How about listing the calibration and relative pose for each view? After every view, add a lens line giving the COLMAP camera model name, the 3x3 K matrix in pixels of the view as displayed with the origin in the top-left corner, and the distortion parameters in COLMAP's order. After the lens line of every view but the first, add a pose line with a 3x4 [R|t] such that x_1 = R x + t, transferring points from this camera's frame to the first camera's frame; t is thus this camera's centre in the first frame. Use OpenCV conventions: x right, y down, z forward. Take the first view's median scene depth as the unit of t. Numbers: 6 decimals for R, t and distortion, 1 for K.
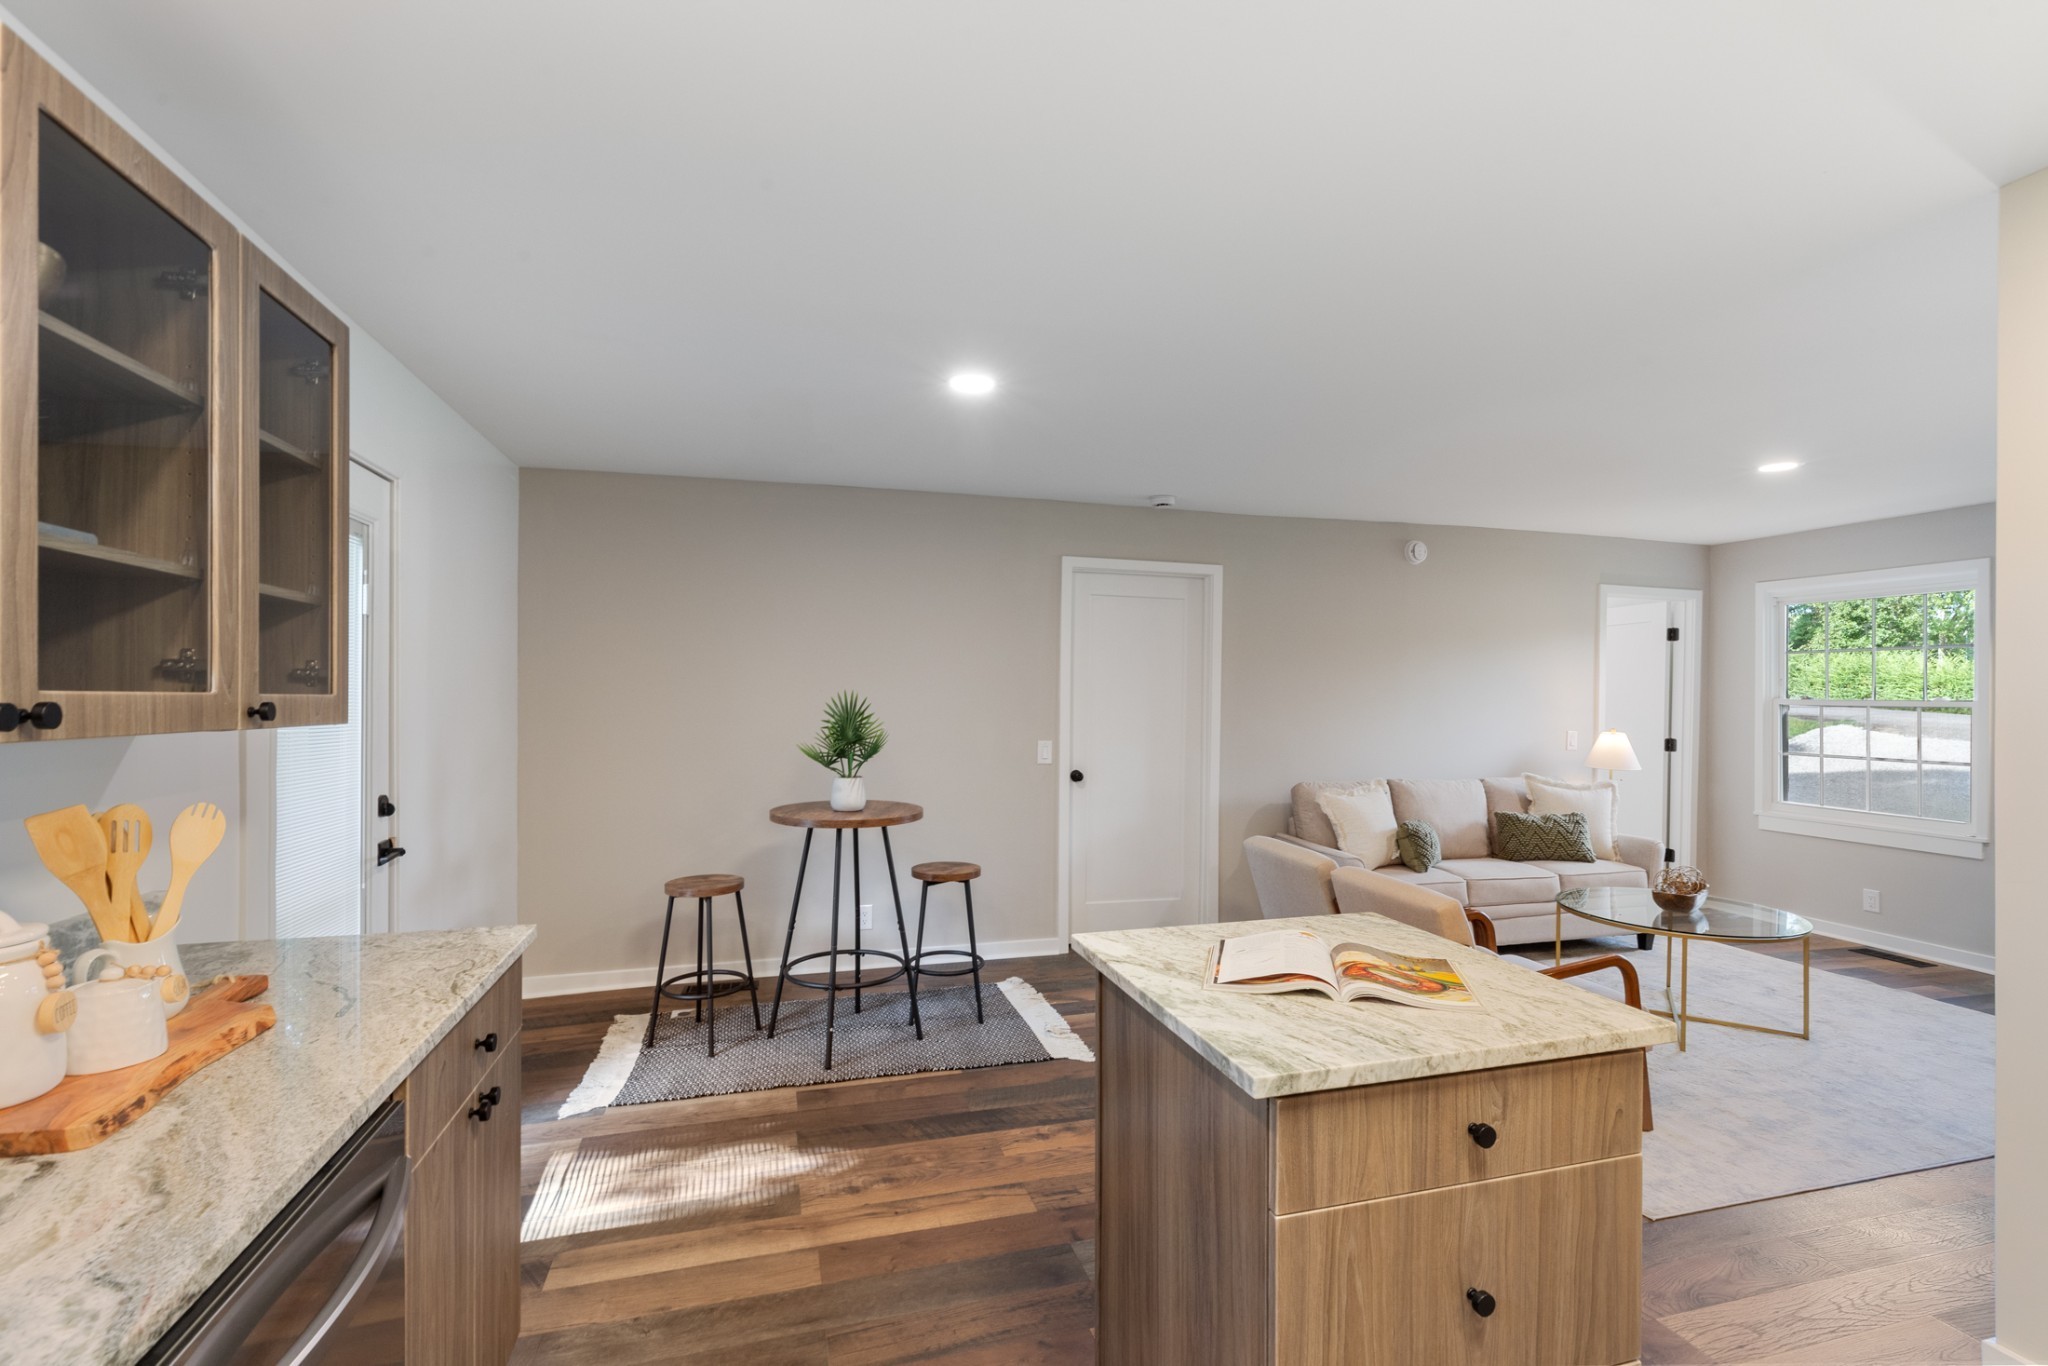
lens RADIAL K [[936.2, 0, 1024.0], [0, 936.2, 683.0], [0, 0, 1]] dist [-0.000258, -0.000772]
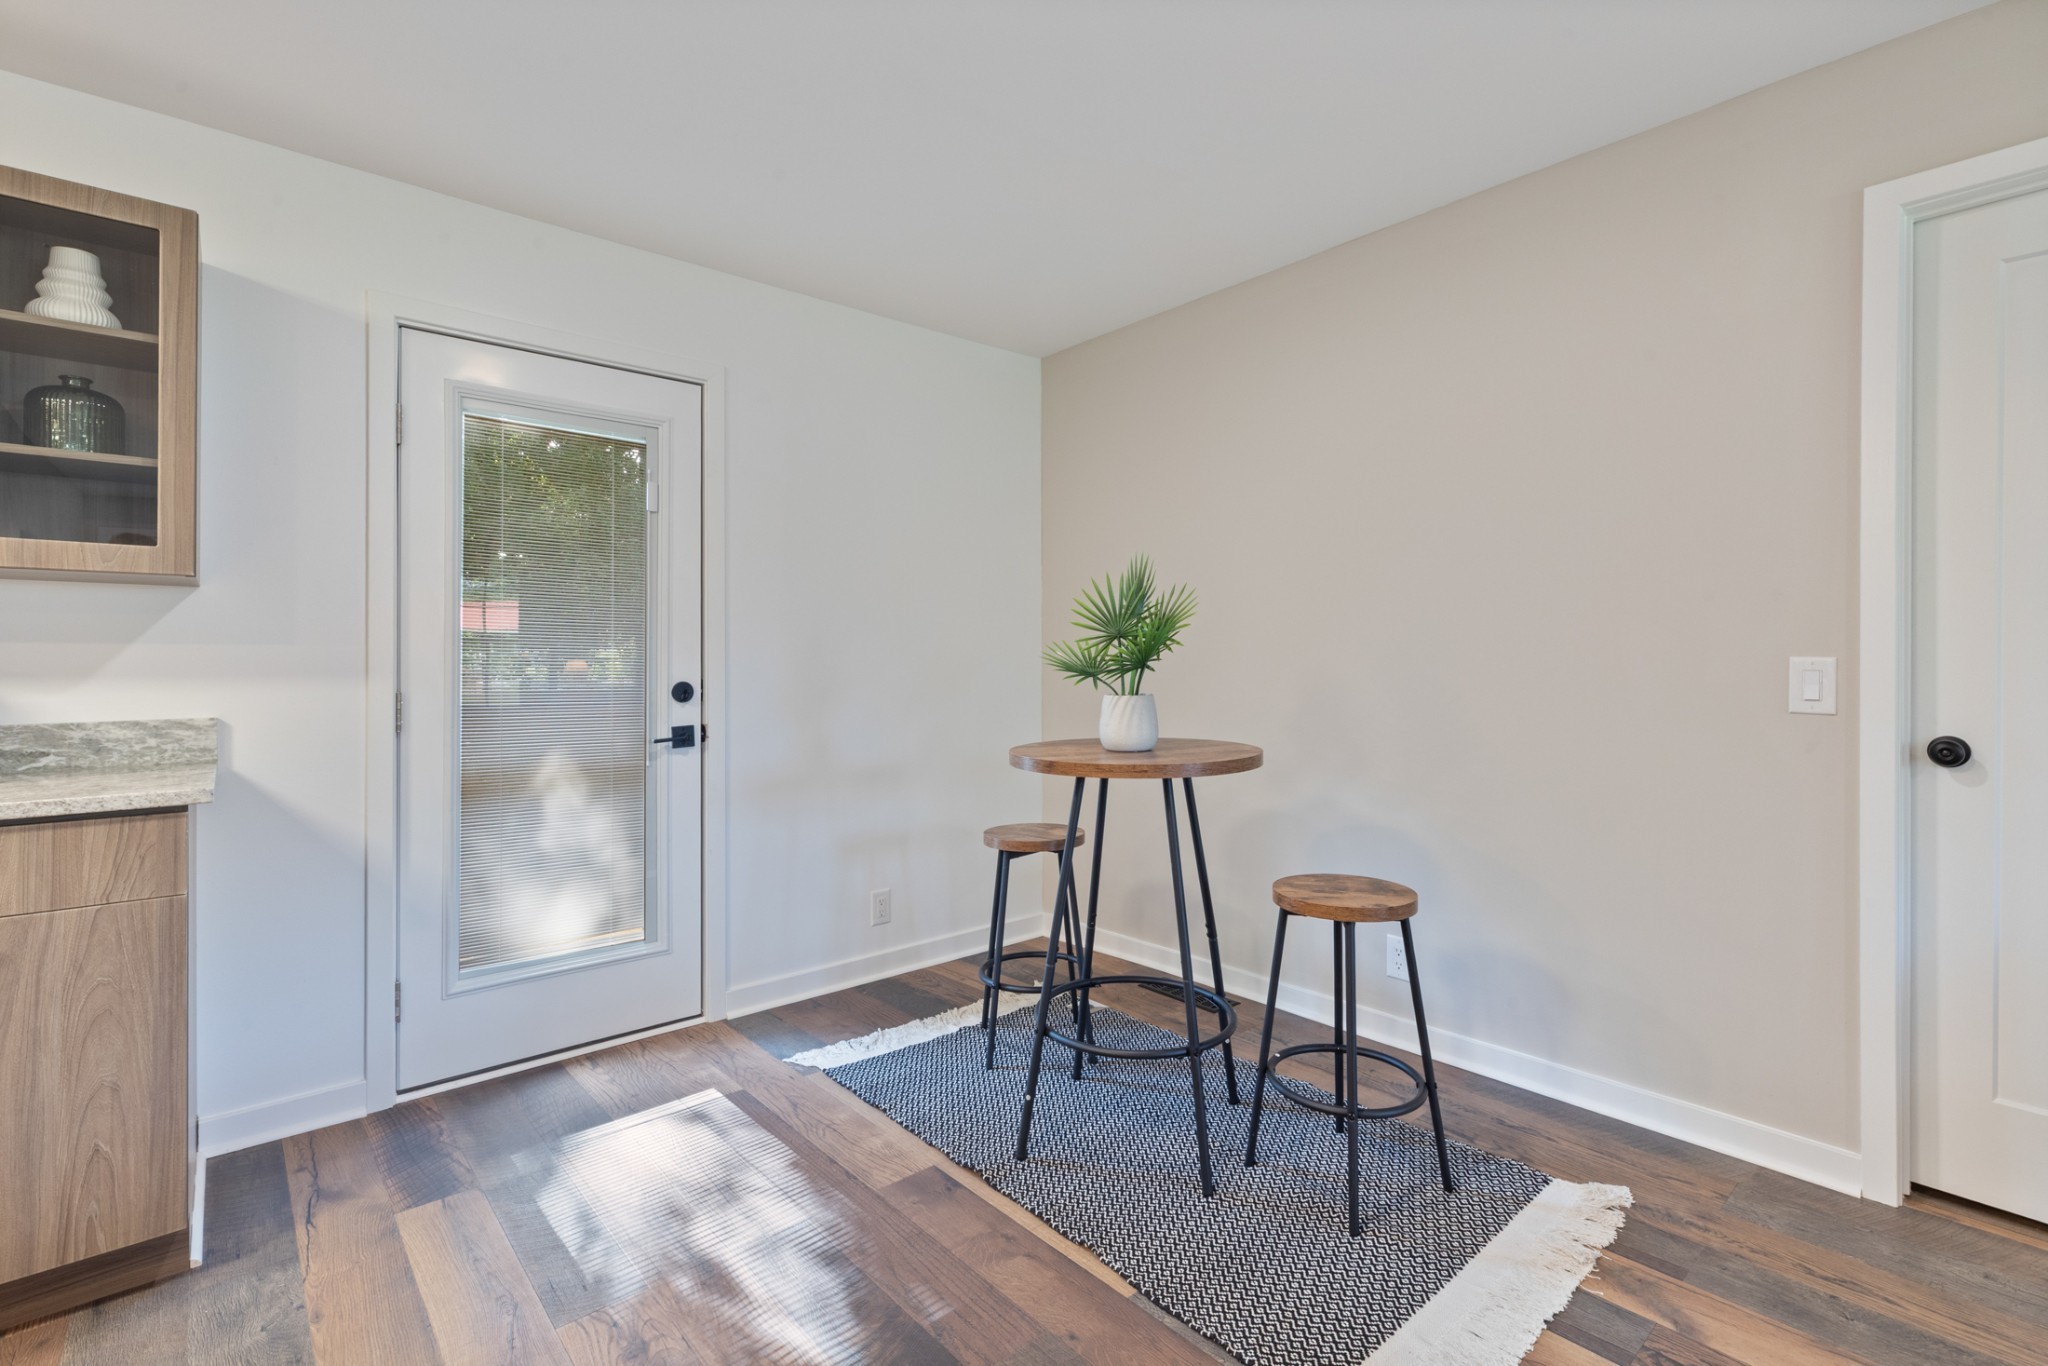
lens RADIAL K [[919.8, 0, 1023.5], [0, 919.8, 650.9], [0, 0, 1]] dist [-0.002267, -0.000632]
pose [[0.430064, -0.012963, -0.902705, 0.314557], [0.016244, 0.999846, -0.006619, 0.074291], [0.902652, -0.011817, 0.430208, 0.681795]]
